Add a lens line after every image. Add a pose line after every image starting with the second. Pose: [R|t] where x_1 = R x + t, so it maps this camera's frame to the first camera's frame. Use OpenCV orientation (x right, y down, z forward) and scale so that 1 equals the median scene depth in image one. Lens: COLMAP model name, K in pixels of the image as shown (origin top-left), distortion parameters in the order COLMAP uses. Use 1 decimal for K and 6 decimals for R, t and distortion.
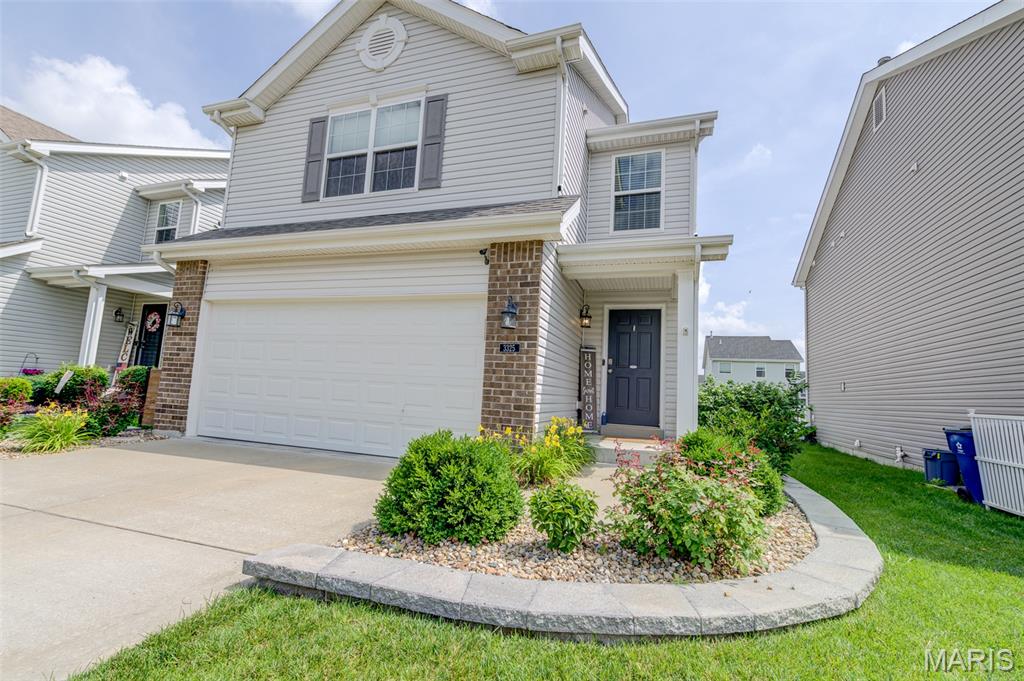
lens RADIAL K [[424.4, 0, 530.6], [0, 424.4, 337.8], [0, 0, 1]] dist [0.004000, -0.000202]
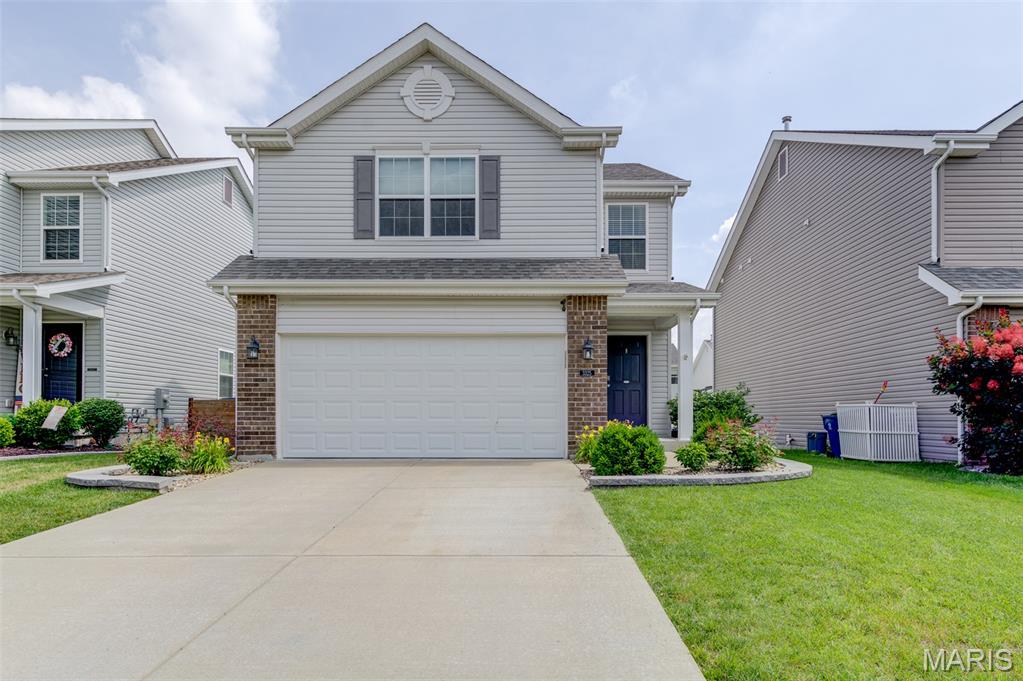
lens RADIAL K [[579.4, 0, 511.0], [0, 579.4, 395.1], [0, 0, 1]] dist [0.000639, 0.000059]
pose [[0.950900, -0.040287, 0.306867, -0.672242], [0.009666, 0.994874, 0.100661, -0.075303], [-0.309349, -0.092753, 0.946414, -0.573744]]
